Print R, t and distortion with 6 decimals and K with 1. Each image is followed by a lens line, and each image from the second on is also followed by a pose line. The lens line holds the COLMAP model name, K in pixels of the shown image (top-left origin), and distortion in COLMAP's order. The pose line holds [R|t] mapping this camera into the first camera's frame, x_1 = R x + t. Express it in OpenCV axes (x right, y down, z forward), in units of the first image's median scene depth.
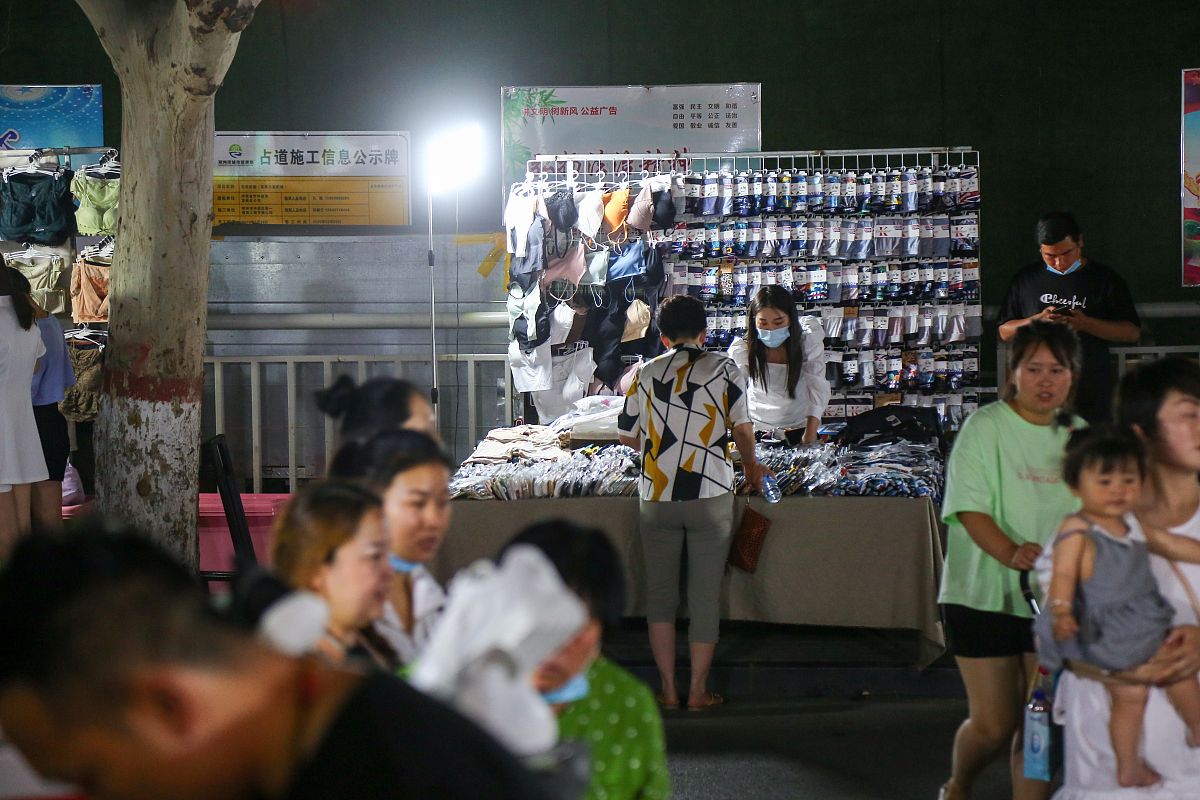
lens RADIAL K [[3645.3, 0, 599.3], [0, 3645.3, 404.8], [0, 0, 1]] dist [0.736814, 0.000000]
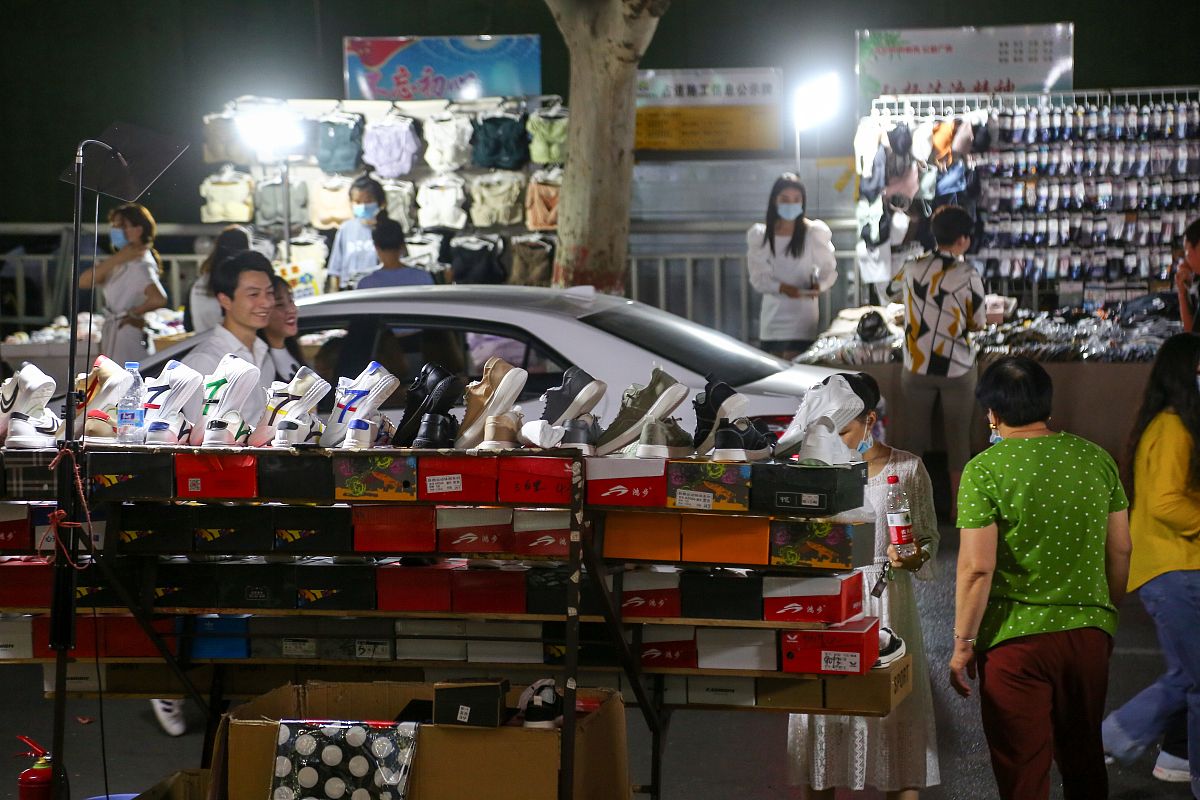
lens RADIAL K [[3578.6, 0, 597.0], [0, 3578.6, 408.0], [0, 0, 1]] dist [0.696732, 0.000000]
pose [[0.994826, 0.006041, -0.101412, 0.012911], [-0.002396, 0.999348, 0.036028, -0.004510], [0.101563, -0.035598, 0.994192, -0.275473]]
